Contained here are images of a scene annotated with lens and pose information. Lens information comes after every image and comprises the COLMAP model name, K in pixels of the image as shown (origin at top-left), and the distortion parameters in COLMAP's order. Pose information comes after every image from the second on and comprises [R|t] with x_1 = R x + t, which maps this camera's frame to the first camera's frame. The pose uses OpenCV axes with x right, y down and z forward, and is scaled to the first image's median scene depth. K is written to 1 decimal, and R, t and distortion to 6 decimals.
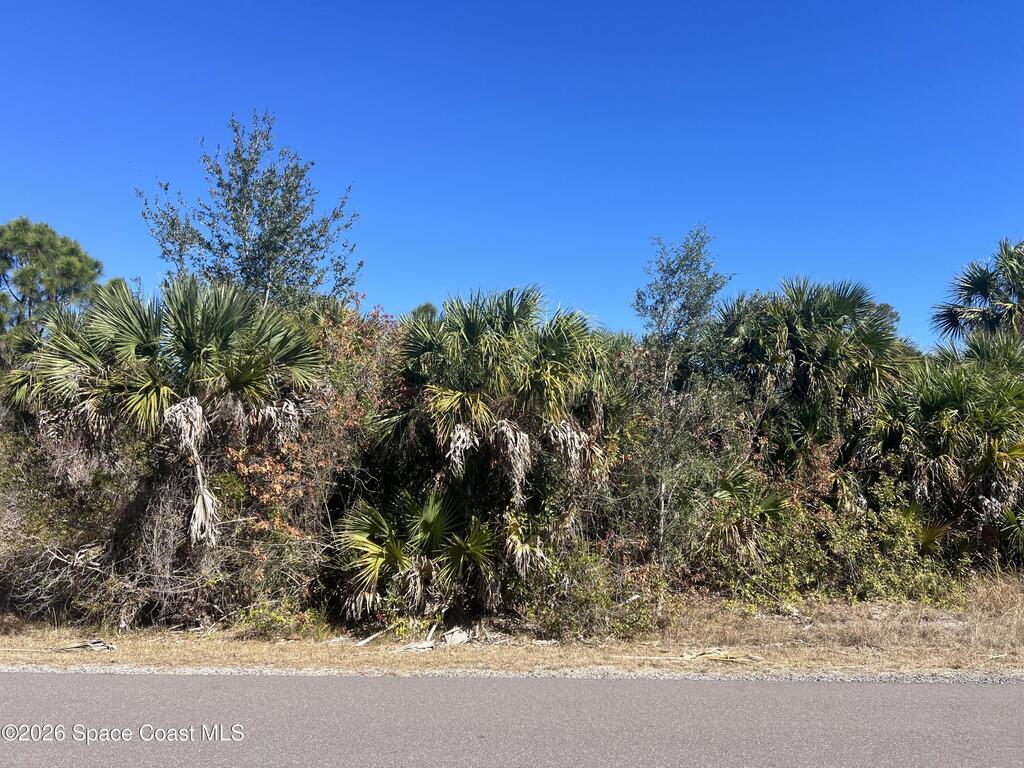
lens RADIAL K [[796.2, 0, 498.4], [0, 796.2, 386.8], [0, 0, 1]] dist [0.049144, -0.061066]
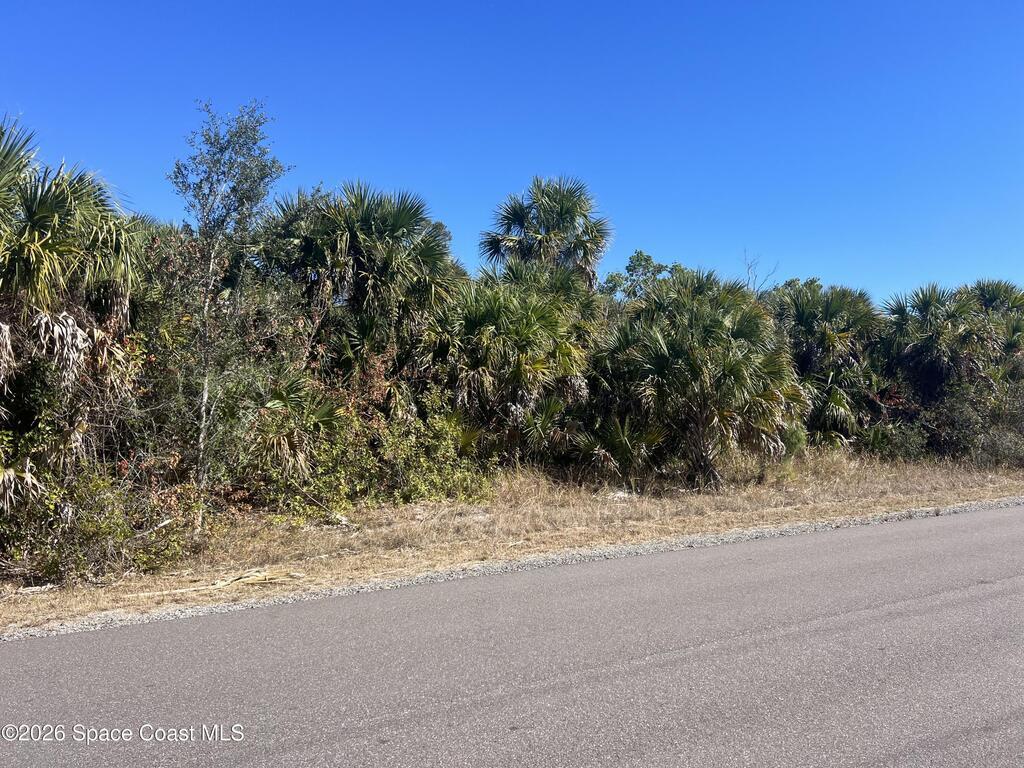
lens RADIAL K [[796.2, 0, 509.8], [0, 796.2, 392.2], [0, 0, 1]] dist [0.049144, -0.061066]
pose [[0.857553, -0.003673, 0.514382, 0.051203], [-0.055860, 0.993396, 0.100220, 0.017266], [-0.511354, -0.114678, 0.851685, 0.097136]]
